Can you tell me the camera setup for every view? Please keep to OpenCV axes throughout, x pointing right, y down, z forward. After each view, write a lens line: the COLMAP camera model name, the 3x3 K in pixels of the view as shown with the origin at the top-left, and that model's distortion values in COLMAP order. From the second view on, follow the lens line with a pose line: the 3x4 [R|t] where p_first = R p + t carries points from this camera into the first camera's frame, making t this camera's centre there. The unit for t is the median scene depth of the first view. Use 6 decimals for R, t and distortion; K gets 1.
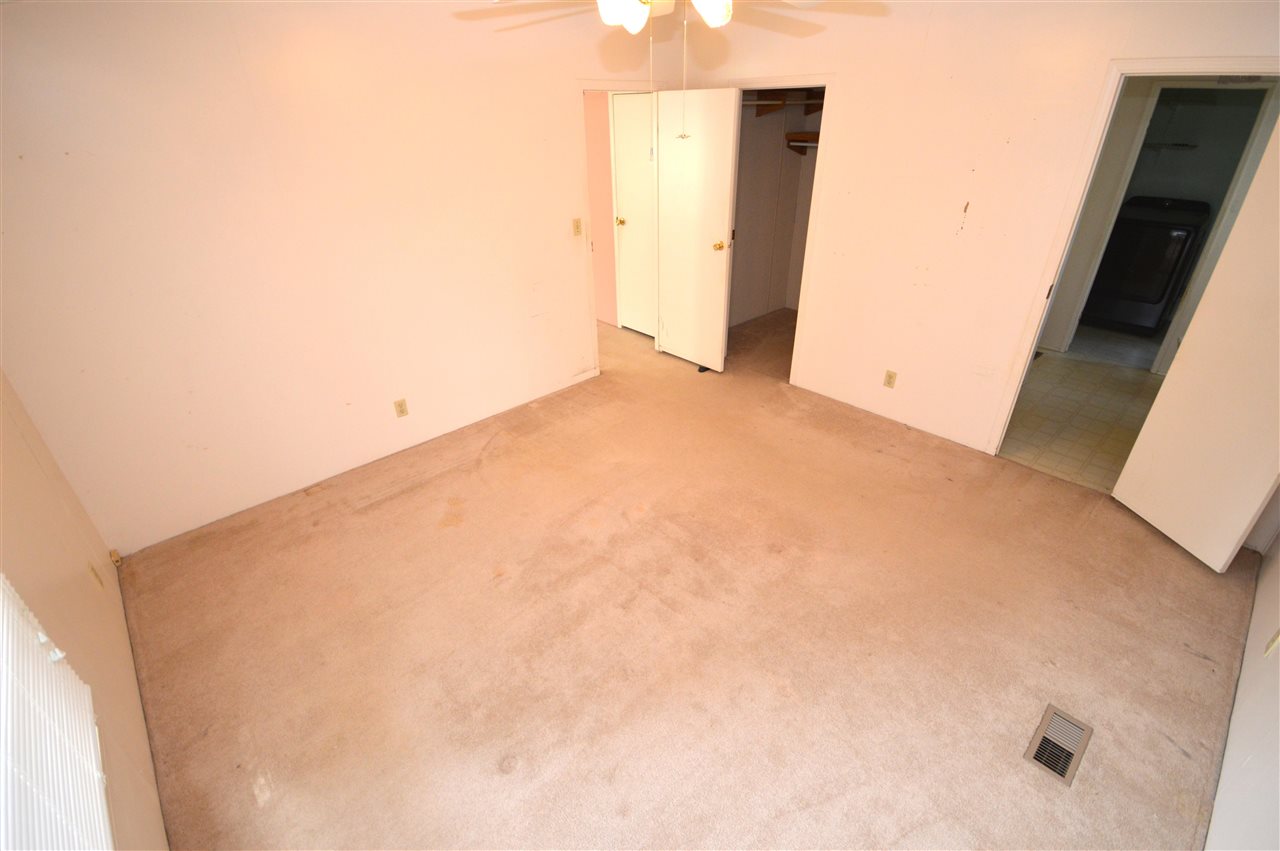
lens RADIAL K [[569.8, 0, 640.7], [0, 569.8, 423.2], [0, 0, 1]] dist [0.008458, -0.012042]
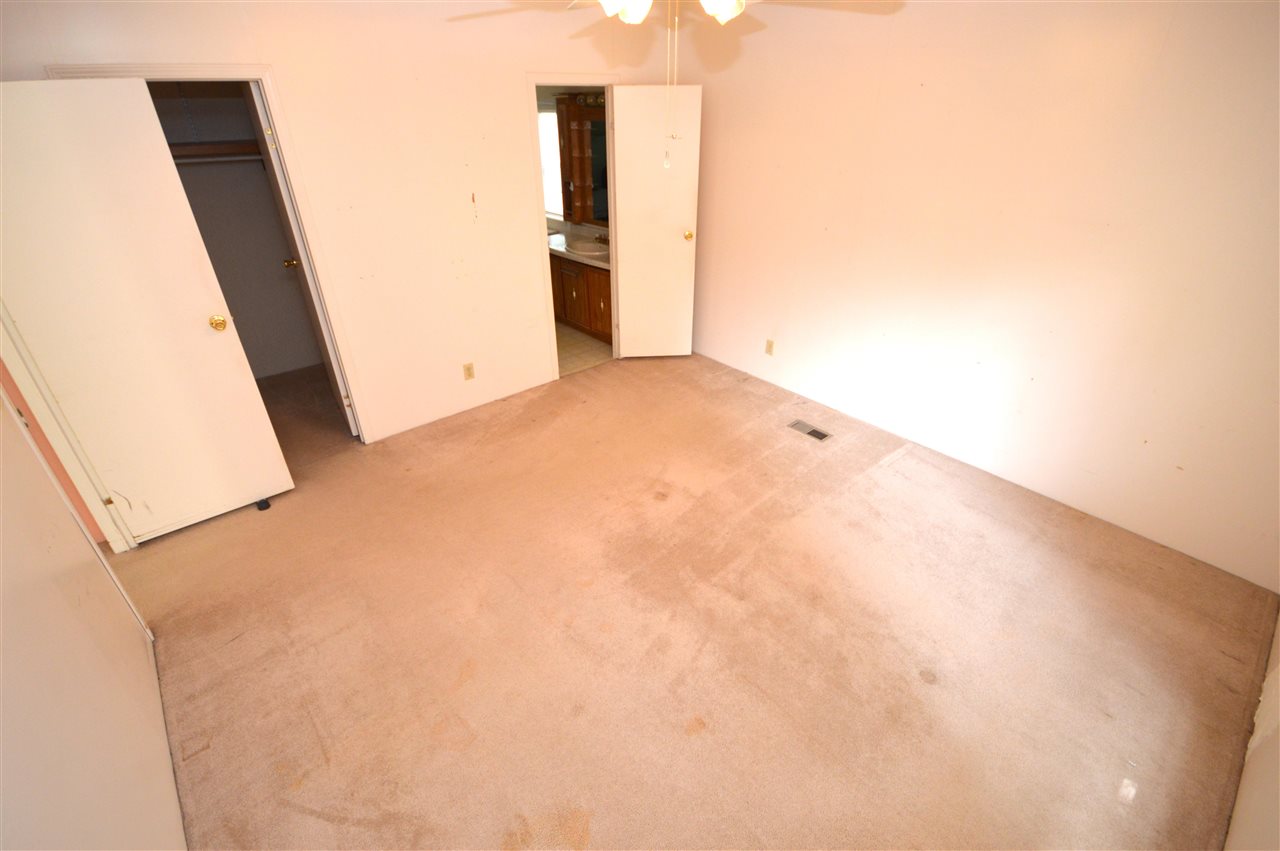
lens RADIAL K [[569.8, 0, 642.4], [0, 569.8, 432.7], [0, 0, 1]] dist [0.008458, -0.012042]
pose [[0.036009, -0.497494, 0.866720, -0.519920], [0.488475, 0.765379, 0.419031, -0.281478], [-0.871834, 0.408282, 0.270574, 0.511216]]
